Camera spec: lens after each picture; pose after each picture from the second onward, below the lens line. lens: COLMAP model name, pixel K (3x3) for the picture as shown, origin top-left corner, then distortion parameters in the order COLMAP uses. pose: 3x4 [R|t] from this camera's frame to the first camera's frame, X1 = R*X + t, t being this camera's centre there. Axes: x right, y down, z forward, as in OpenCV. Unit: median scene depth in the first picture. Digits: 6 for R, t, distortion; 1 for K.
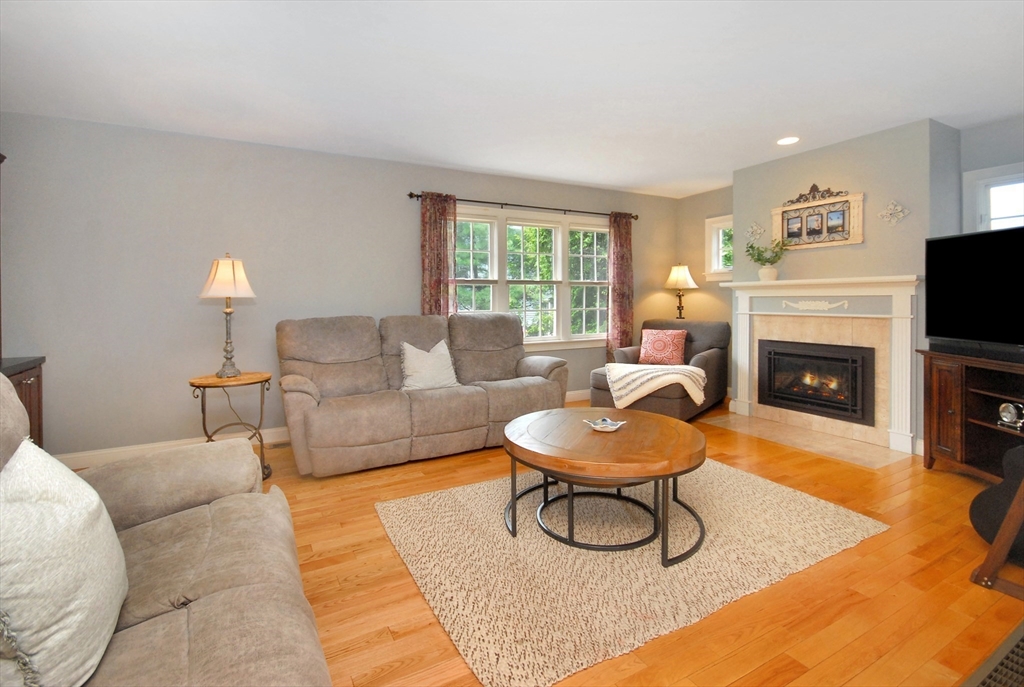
lens RADIAL K [[474.4, 0, 516.4], [0, 474.4, 291.1], [0, 0, 1]] dist [-0.010197, -0.003106]
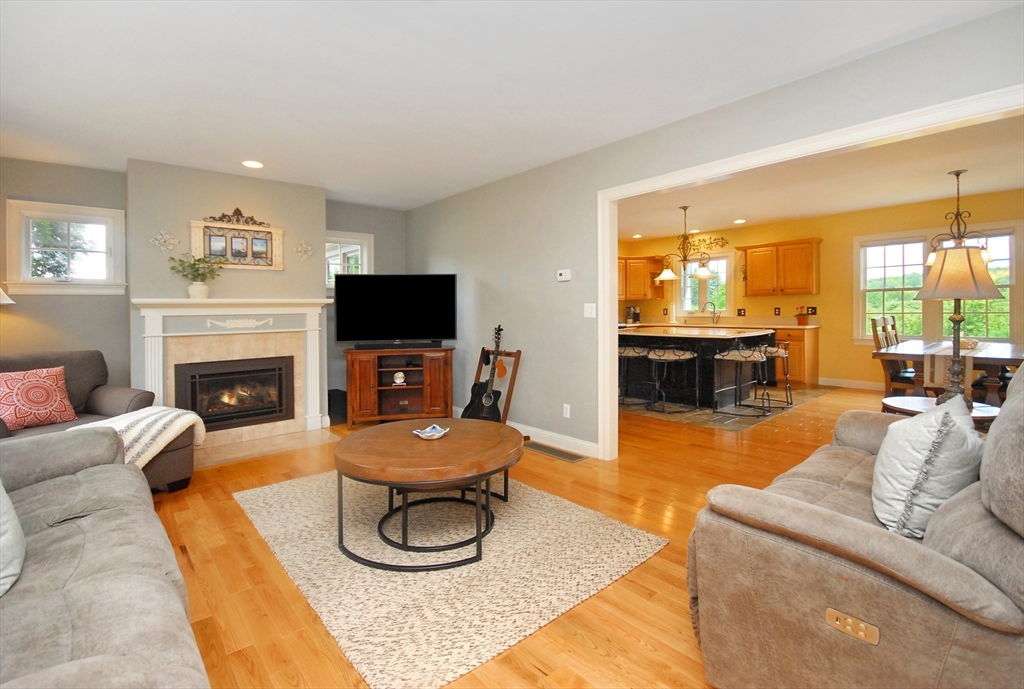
lens RADIAL K [[474.4, 0, 509.4], [0, 474.4, 319.5], [0, 0, 1]] dist [-0.010197, -0.003106]
pose [[-0.204237, -0.007706, 0.978891, -0.524383], [0.001306, 0.999966, 0.008144, 0.013369], [-0.978921, 0.002941, -0.204220, 0.624398]]
